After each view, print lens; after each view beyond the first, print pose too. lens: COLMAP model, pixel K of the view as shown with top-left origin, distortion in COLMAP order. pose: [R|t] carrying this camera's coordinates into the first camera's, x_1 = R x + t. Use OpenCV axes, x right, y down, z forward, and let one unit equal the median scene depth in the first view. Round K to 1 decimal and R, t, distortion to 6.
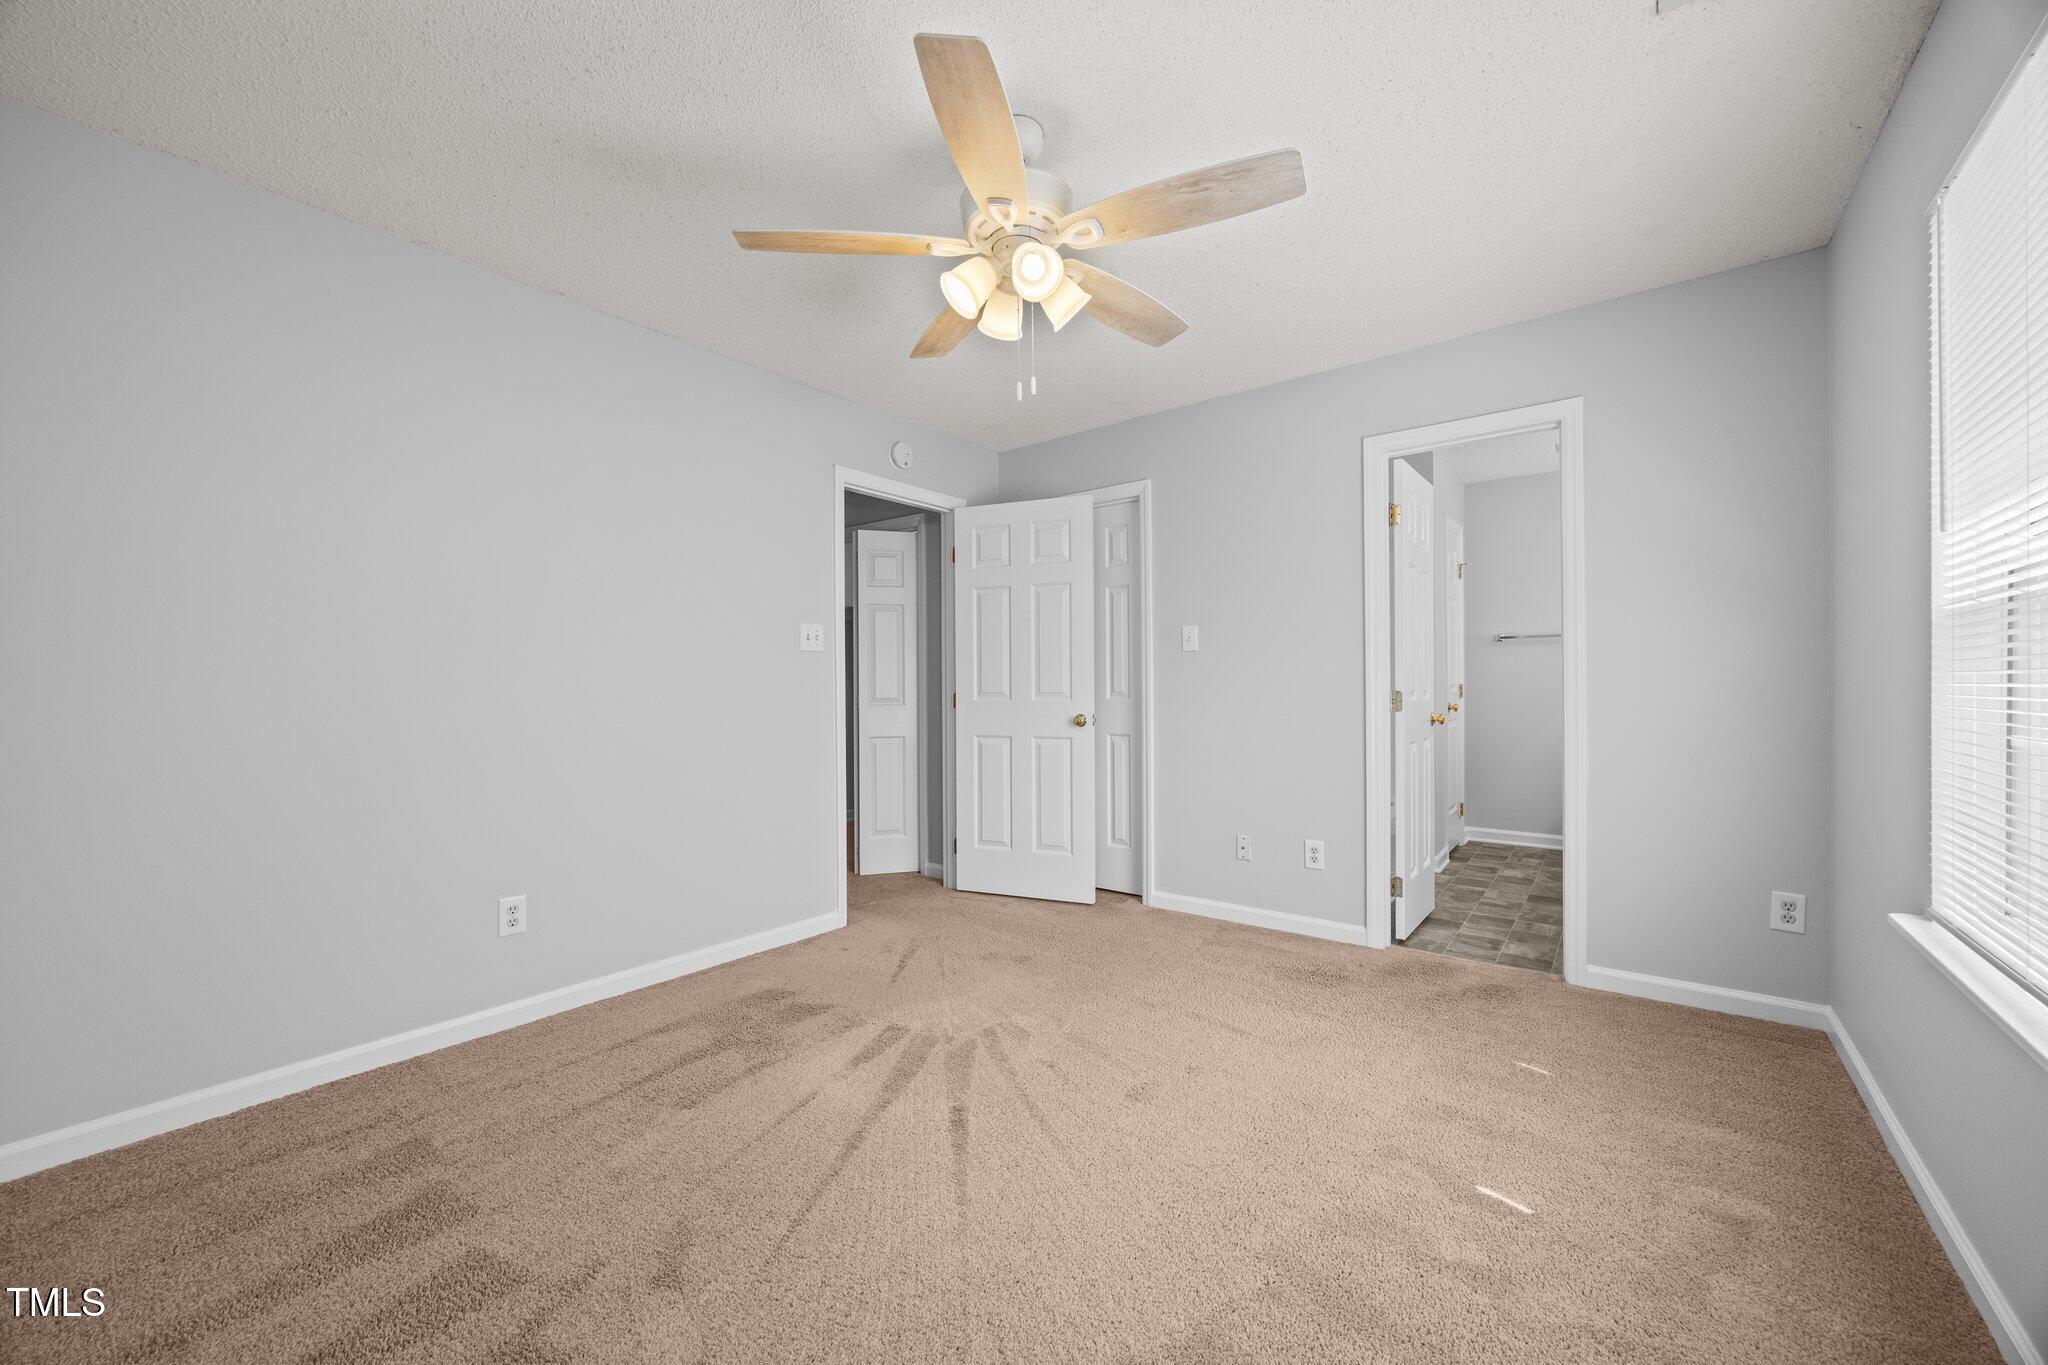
lens RADIAL K [[790.3, 0, 1015.2], [0, 790.3, 685.9], [0, 0, 1]] dist [0.001527, 0.000019]
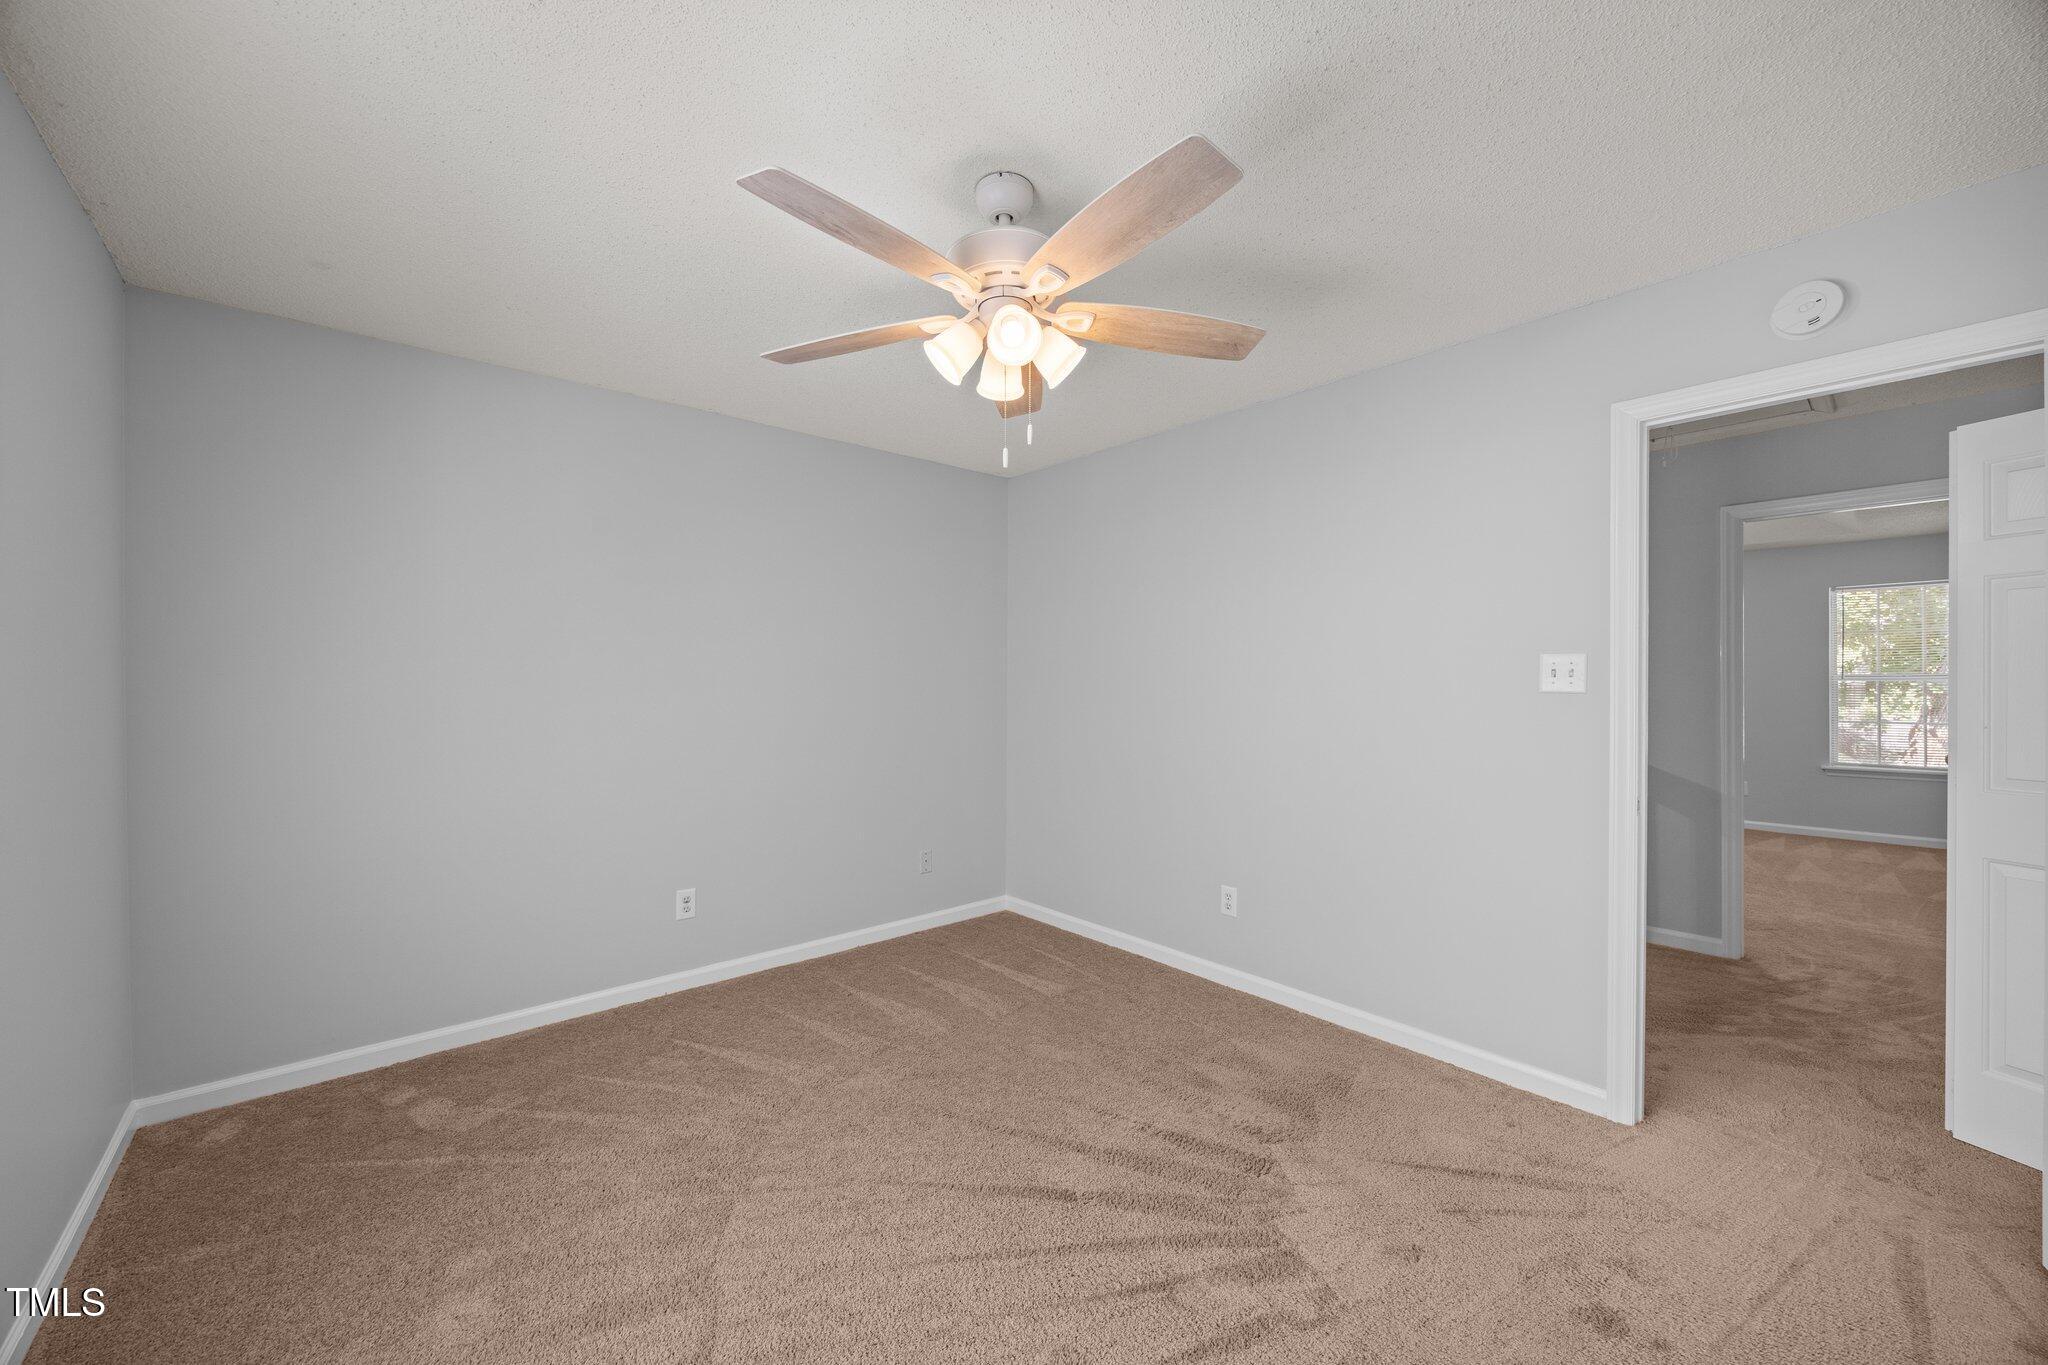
lens RADIAL K [[790.3, 0, 1008.3], [0, 790.3, 681.3], [0, 0, 1]] dist [0.001527, 0.000019]
pose [[-0.205418, 0.004208, -0.978665, 0.780937], [0.002279, 0.999990, 0.003822, -0.086556], [0.978672, -0.001445, -0.205425, 0.993876]]
